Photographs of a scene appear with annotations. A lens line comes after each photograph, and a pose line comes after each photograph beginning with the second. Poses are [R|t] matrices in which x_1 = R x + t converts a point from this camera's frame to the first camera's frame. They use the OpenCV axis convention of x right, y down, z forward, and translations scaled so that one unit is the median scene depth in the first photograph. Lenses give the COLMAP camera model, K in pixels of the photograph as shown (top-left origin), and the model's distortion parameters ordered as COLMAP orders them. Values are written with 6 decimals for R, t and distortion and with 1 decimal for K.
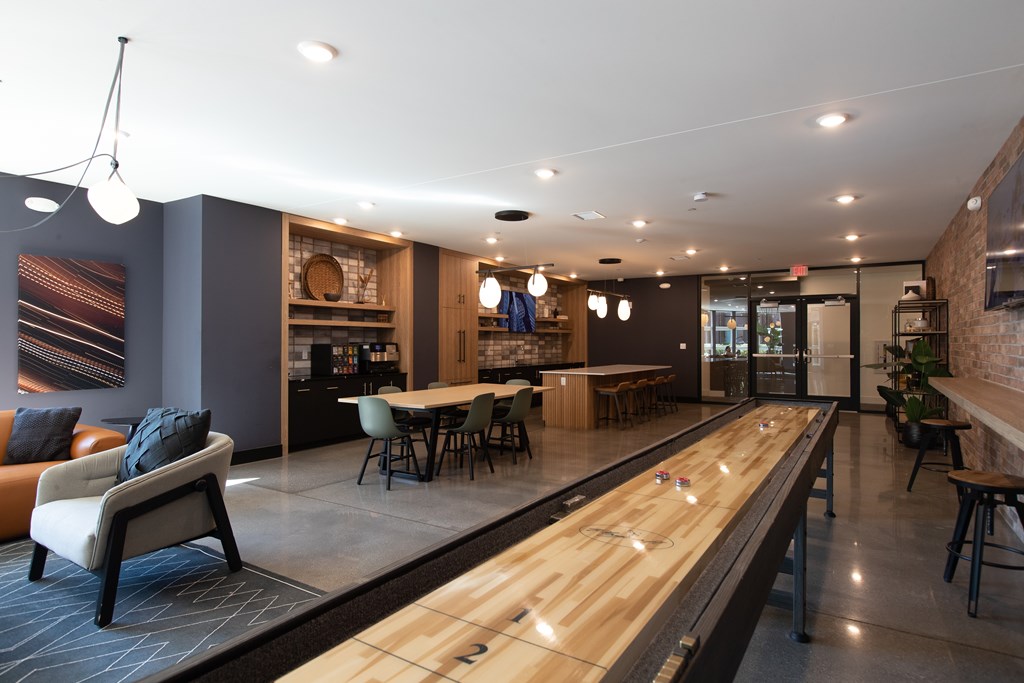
lens RADIAL K [[563.1, 0, 506.6], [0, 563.1, 339.8], [0, 0, 1]] dist [0.006129, 0.000232]
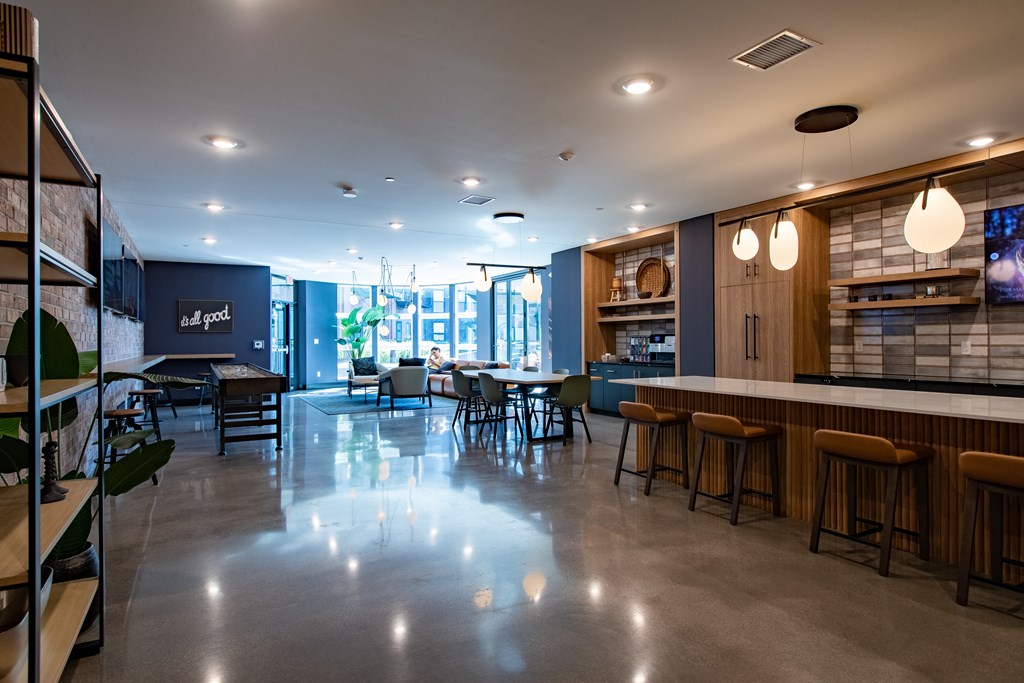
lens RADIAL K [[563.1, 0, 507.6], [0, 563.1, 342.8], [0, 0, 1]] dist [0.006129, 0.000232]
pose [[-0.472674, 0.004555, -0.881225, 0.803512], [0.009001, 0.999959, 0.000341, 0.018294], [0.881191, -0.007771, -0.472696, 1.244106]]
